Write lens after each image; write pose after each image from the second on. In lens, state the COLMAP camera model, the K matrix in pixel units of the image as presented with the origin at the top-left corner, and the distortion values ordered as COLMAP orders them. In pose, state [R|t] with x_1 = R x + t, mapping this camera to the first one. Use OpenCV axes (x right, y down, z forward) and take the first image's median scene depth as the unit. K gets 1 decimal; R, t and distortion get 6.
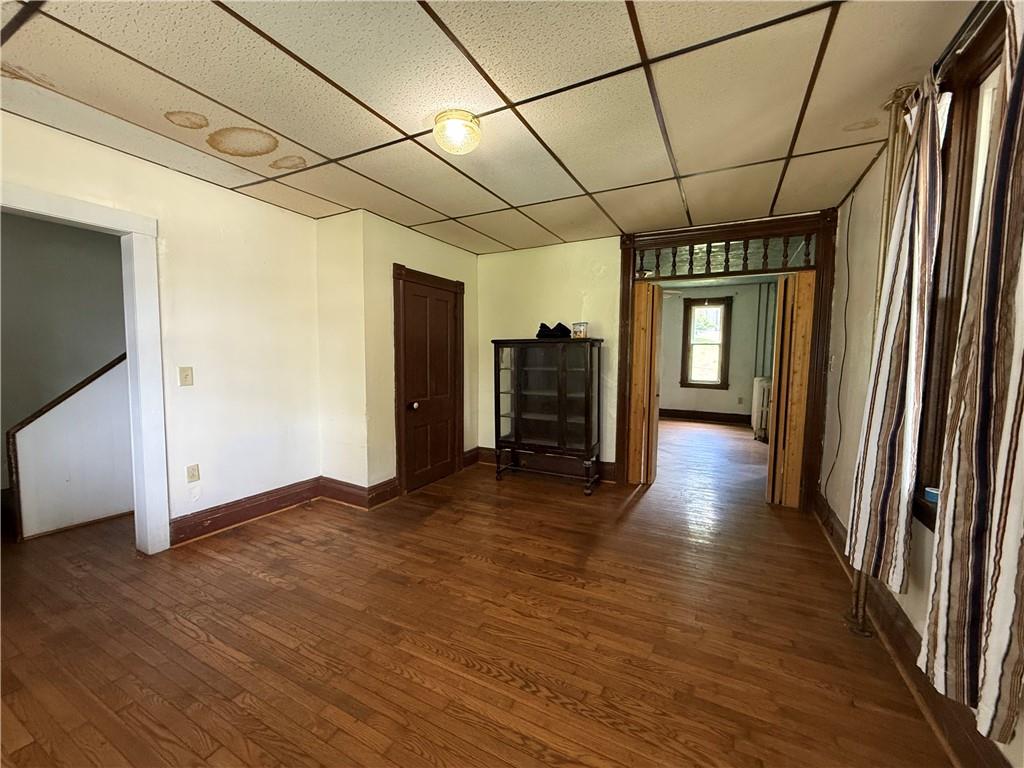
lens RADIAL K [[410.3, 0, 512.5], [0, 410.3, 386.0], [0, 0, 1]] dist [0.002257, -0.000059]
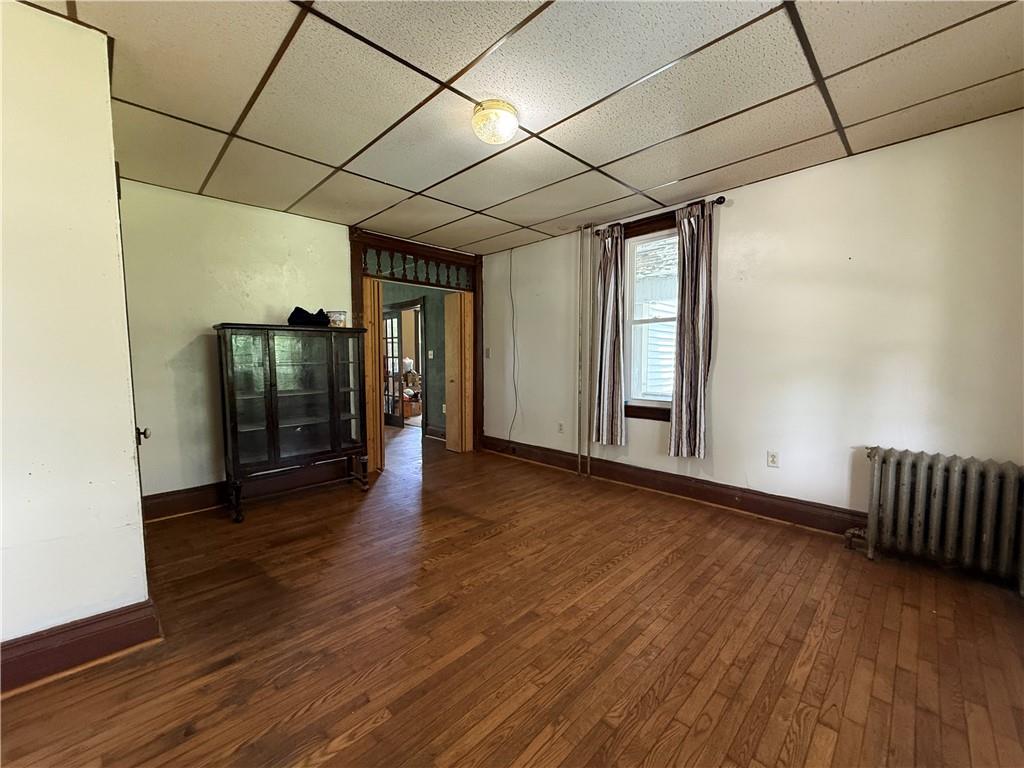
lens RADIAL K [[410.3, 0, 510.7], [0, 410.3, 384.8], [0, 0, 1]] dist [0.002257, -0.000059]
pose [[0.304862, -0.073832, 0.949530, -0.856822], [0.079227, 0.995501, 0.051970, -0.008954], [-0.949095, 0.059385, 0.309340, 0.508510]]
